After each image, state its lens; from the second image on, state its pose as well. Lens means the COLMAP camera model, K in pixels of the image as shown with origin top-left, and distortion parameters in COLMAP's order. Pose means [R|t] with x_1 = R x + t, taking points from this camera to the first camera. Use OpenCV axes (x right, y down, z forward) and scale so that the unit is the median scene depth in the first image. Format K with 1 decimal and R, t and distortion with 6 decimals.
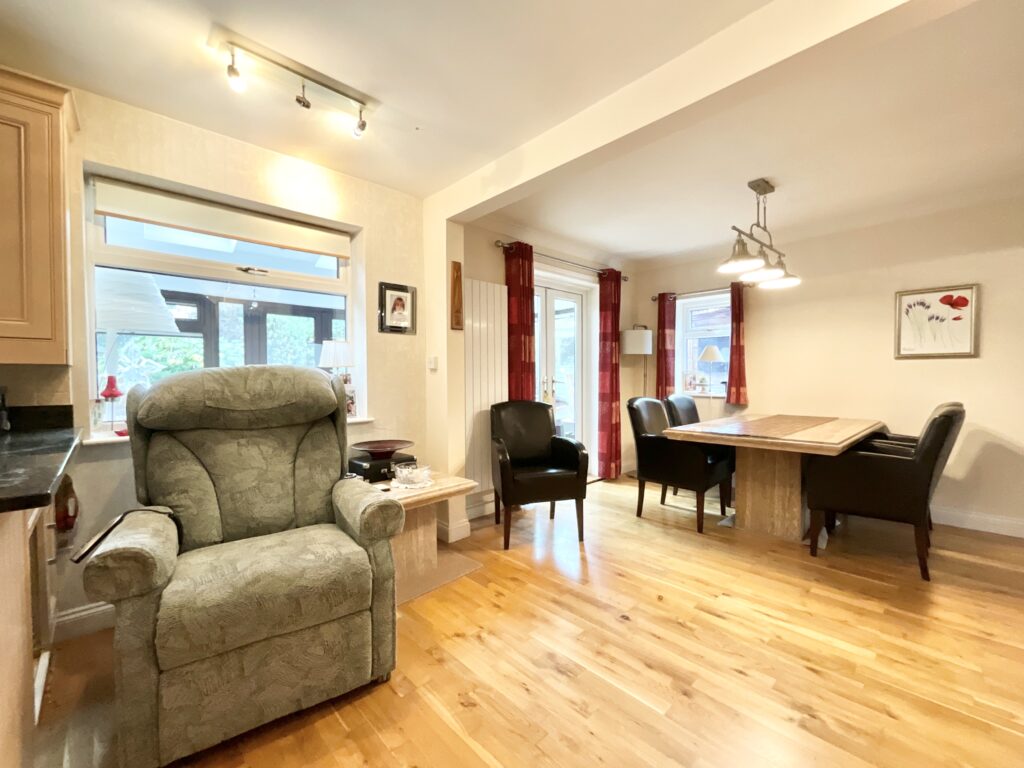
lens RADIAL K [[434.4, 0, 510.4], [0, 434.4, 385.0], [0, 0, 1]] dist [-0.000615, 0.000504]
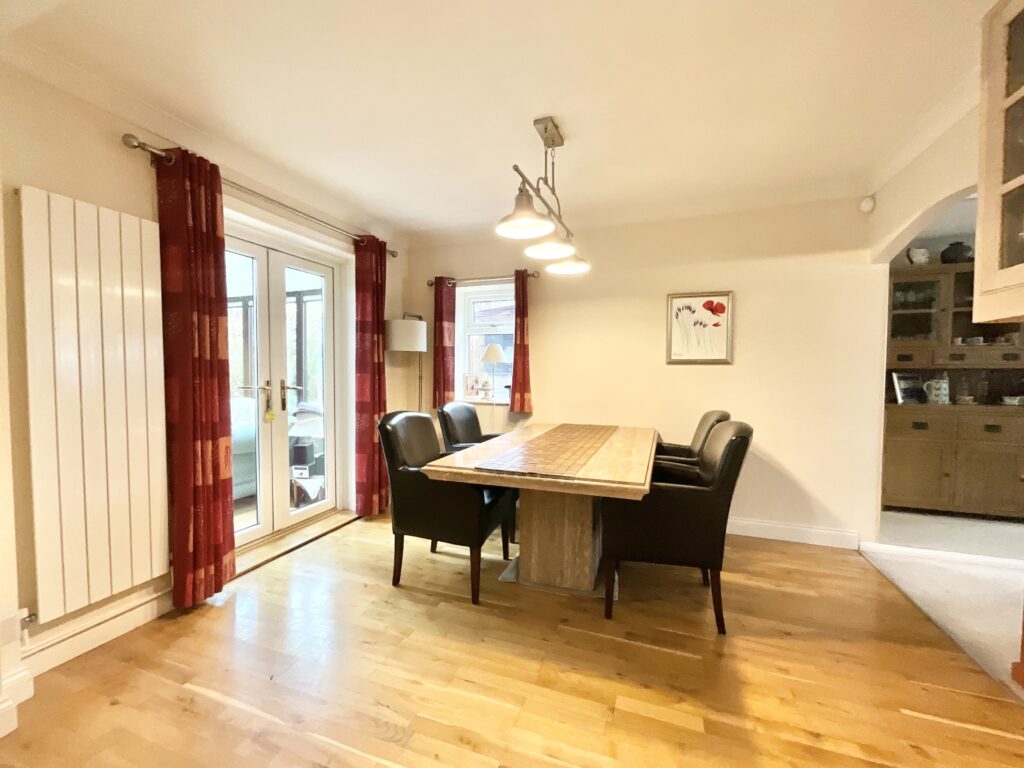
lens RADIAL K [[427.7, 0, 515.5], [0, 427.7, 386.4], [0, 0, 1]] dist [-0.010517, 0.000038]
pose [[0.892917, -0.009007, 0.450132, 0.155930], [0.002553, 0.999885, 0.014943, -0.024592], [-0.450215, -0.012194, 0.892837, 0.297040]]
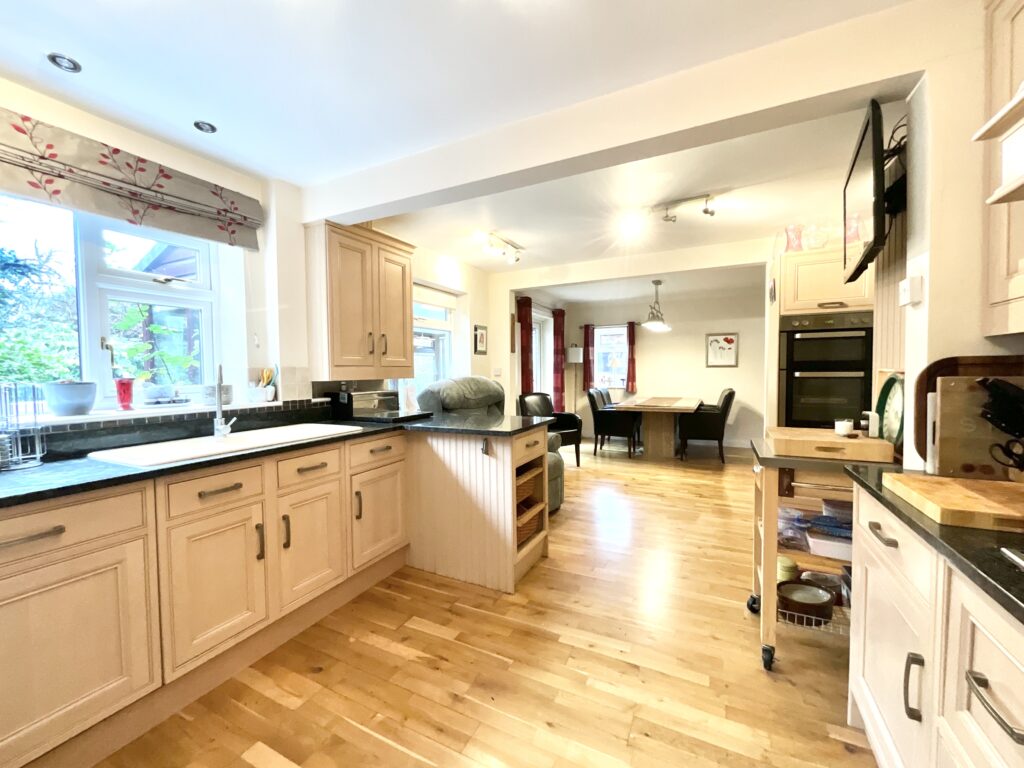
lens RADIAL K [[427.7, 0, 515.5], [0, 427.7, 386.4], [0, 0, 1]] dist [-0.010517, 0.000038]
pose [[0.935289, -0.019067, 0.353370, -0.618396], [0.013999, 0.999759, 0.016895, -0.017127], [-0.353607, -0.010855, 0.935331, -0.520397]]
